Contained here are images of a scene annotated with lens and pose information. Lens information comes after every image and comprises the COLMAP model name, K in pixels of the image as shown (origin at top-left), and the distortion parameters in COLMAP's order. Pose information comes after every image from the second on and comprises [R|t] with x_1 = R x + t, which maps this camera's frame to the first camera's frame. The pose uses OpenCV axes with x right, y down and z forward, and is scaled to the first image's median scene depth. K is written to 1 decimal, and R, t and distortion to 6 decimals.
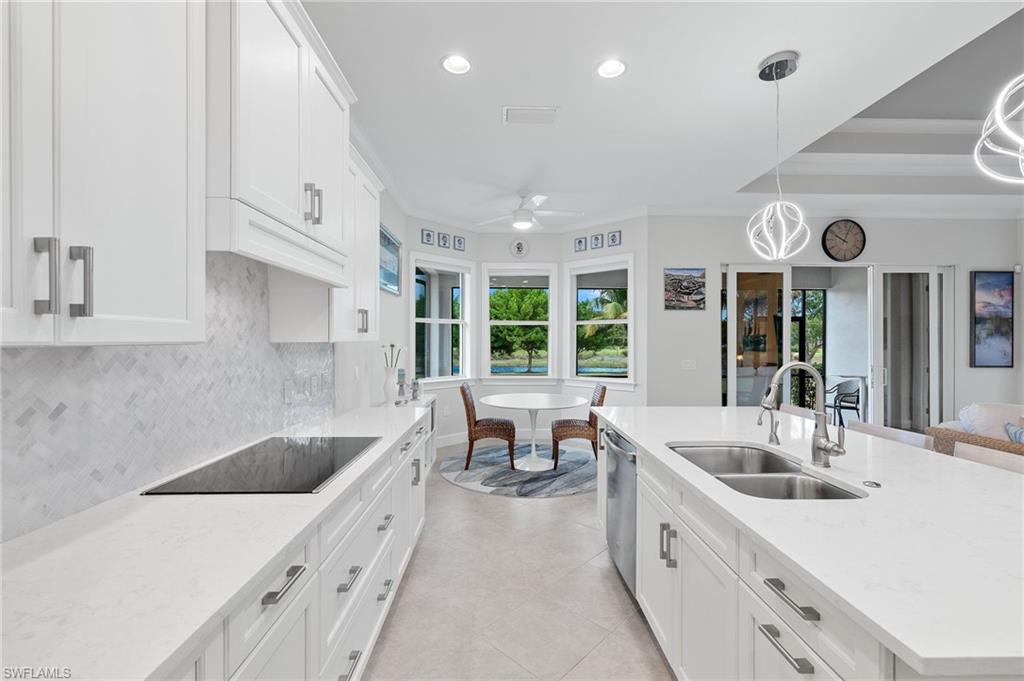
lens RADIAL K [[431.8, 0, 512.8], [0, 431.8, 340.1], [0, 0, 1]] dist [0.001930, 0.000579]
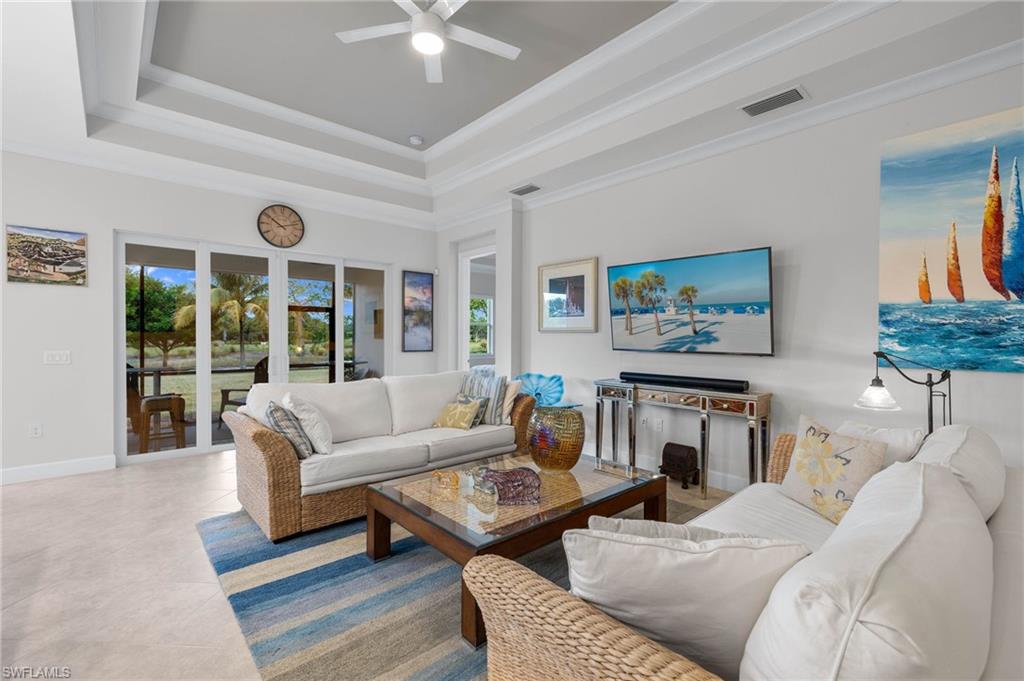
lens RADIAL K [[446.2, 0, 509.0], [0, 446.2, 338.2], [0, 0, 1]] dist [0.002704, 0.000637]
pose [[0.763318, -0.002712, 0.646017, 0.511206], [0.000372, 0.999993, 0.003759, 0.021119], [-0.646023, -0.002629, 0.763314, -0.112645]]
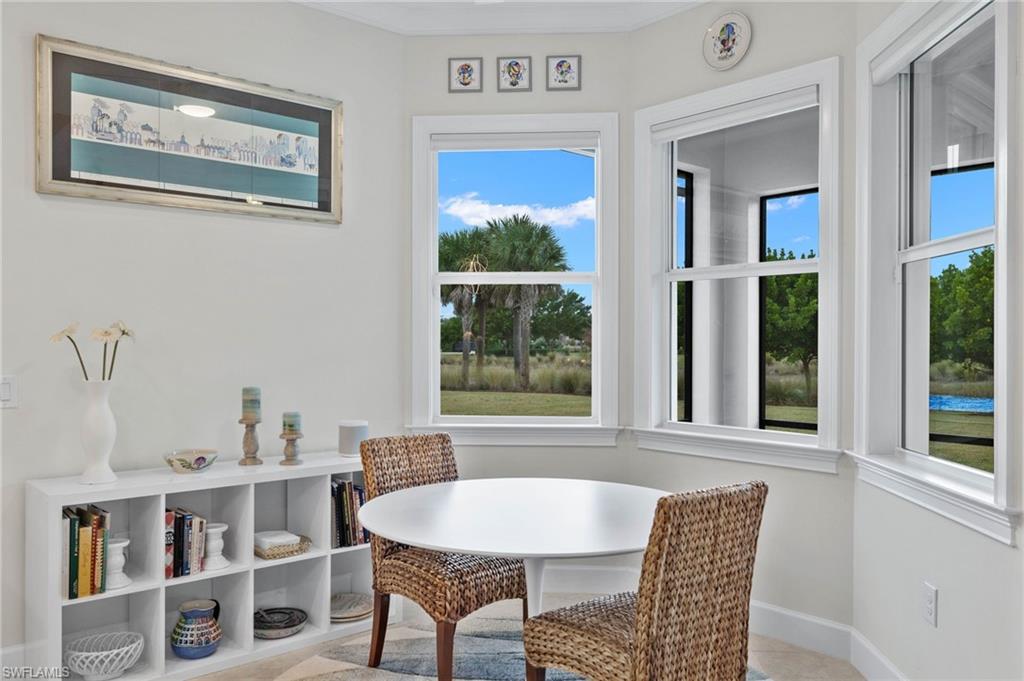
lens RADIAL K [[795.3, 0, 512.0], [0, 795.3, 340.5], [0, 0, 1]] dist [0.001952, 0.001400]
pose [[0.645579, -0.002327, -0.763690, 0.430378], [-0.001190, 0.999991, -0.004053, 0.018535], [0.763692, 0.003525, 0.645571, 0.572070]]
